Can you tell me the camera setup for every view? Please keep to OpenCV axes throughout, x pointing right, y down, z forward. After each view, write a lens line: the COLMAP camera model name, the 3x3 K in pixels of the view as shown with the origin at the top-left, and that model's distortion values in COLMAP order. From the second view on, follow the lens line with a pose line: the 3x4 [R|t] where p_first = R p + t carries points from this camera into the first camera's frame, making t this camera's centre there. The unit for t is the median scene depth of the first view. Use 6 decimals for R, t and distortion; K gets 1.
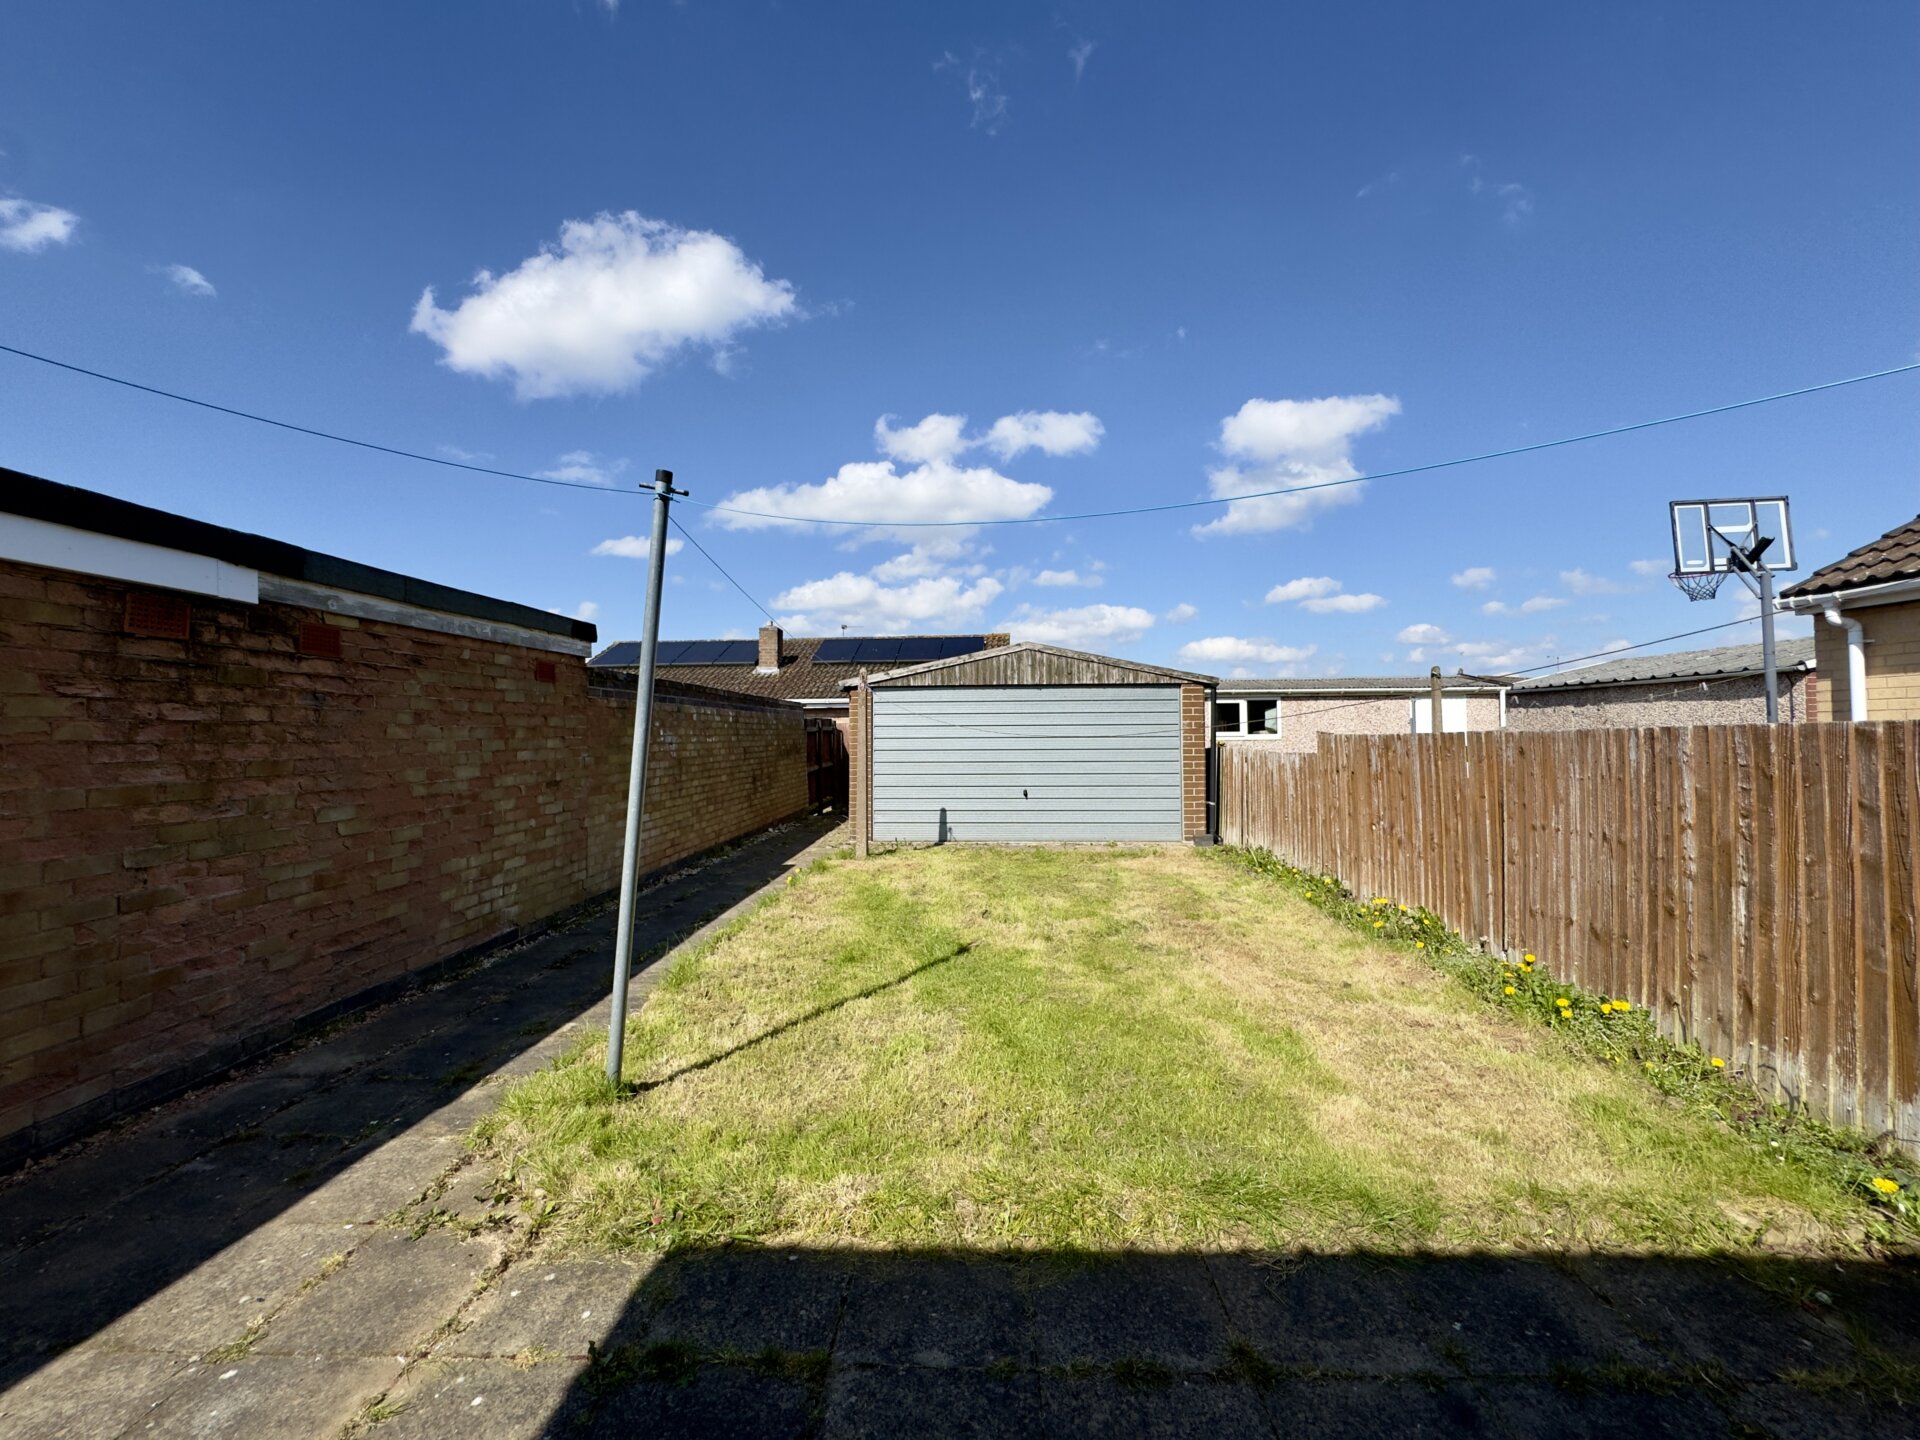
lens RADIAL K [[766.4, 0, 961.4], [0, 766.4, 721.8], [0, 0, 1]] dist [-0.000361, -0.000014]
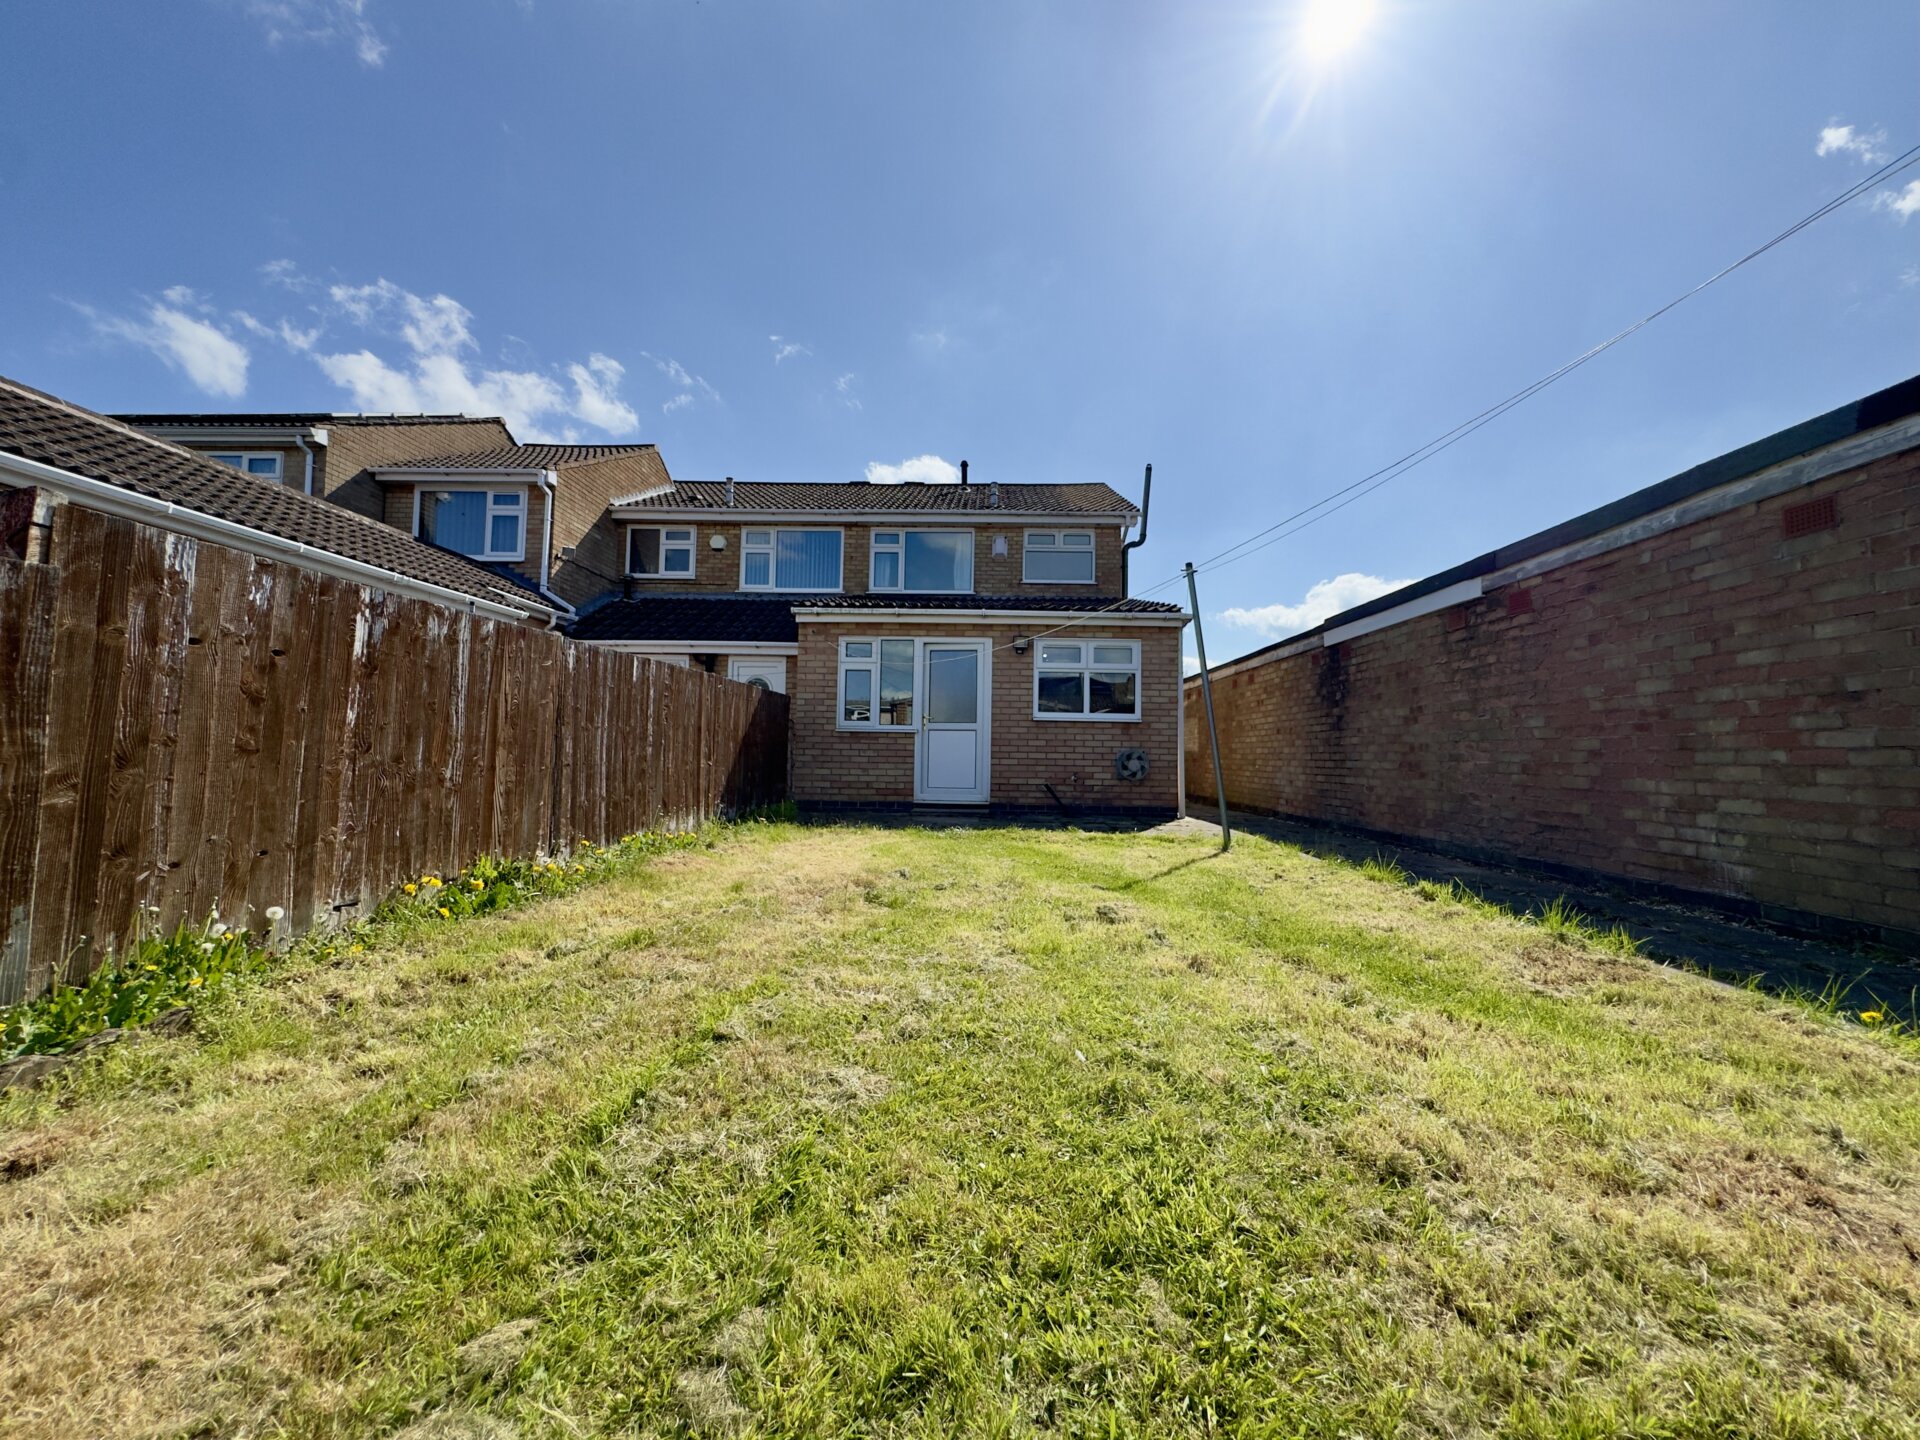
lens RADIAL K [[766.4, 0, 953.1], [0, 766.4, 715.5], [0, 0, 1]] dist [-0.000361, -0.000014]
pose [[-0.999922, -0.009872, 0.007609, 0.184162], [-0.010360, 0.997703, -0.066943, 0.180911], [-0.006931, -0.067016, -0.997728, 2.033902]]
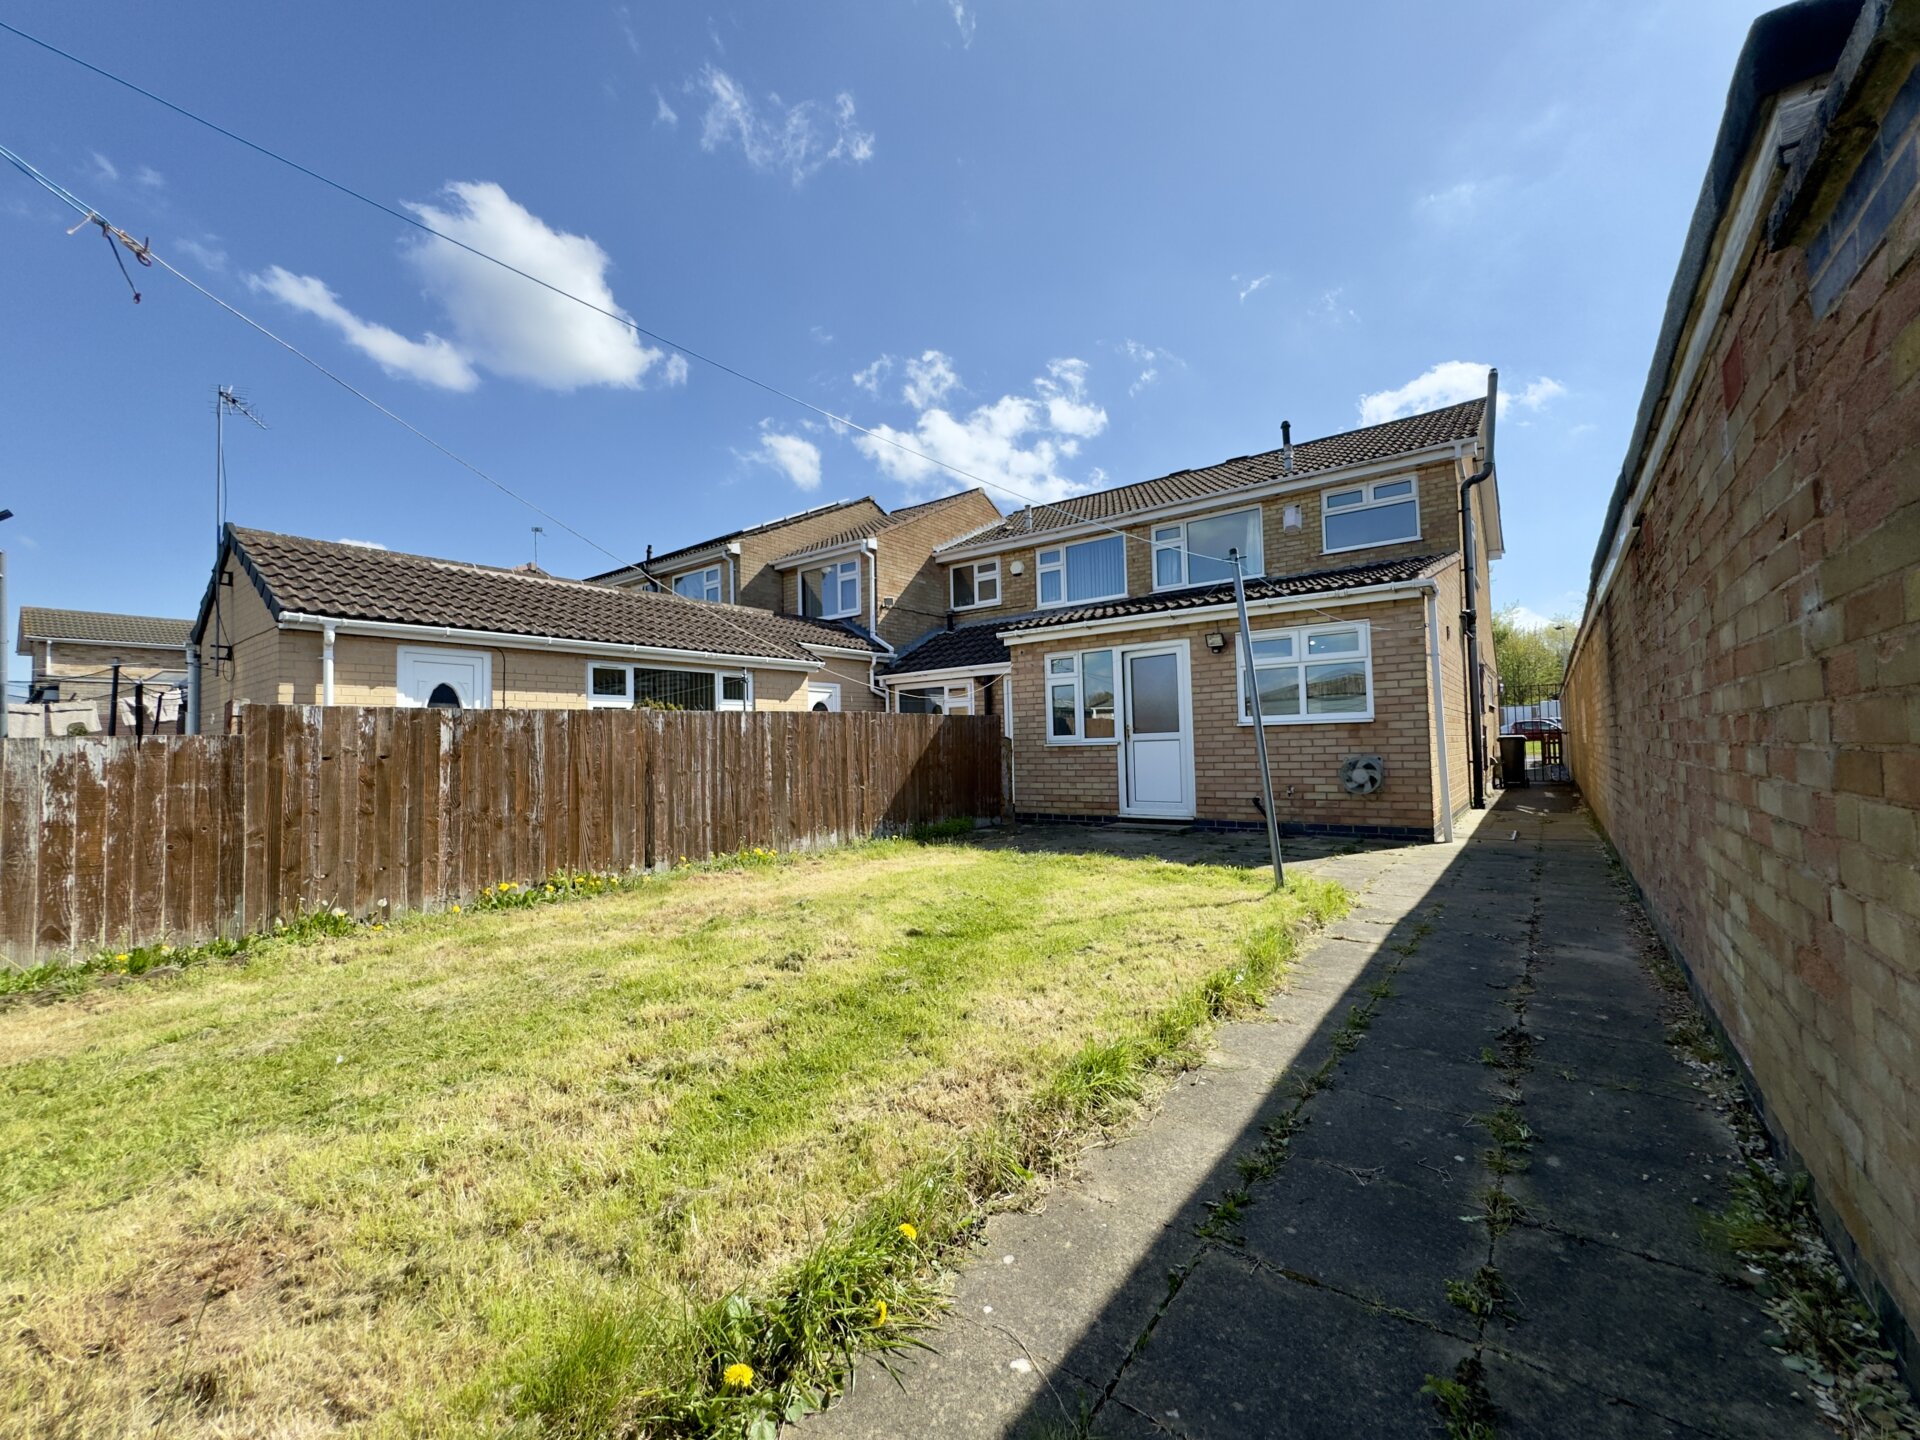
lens RADIAL K [[766.4, 0, 961.2], [0, 766.4, 714.2], [0, 0, 1]] dist [-0.000361, -0.000014]
pose [[-0.810990, 0.050658, 0.582863, -0.579014], [0.020423, 0.998088, -0.058329, 0.115393], [-0.584703, -0.035400, -0.810474, 1.839368]]
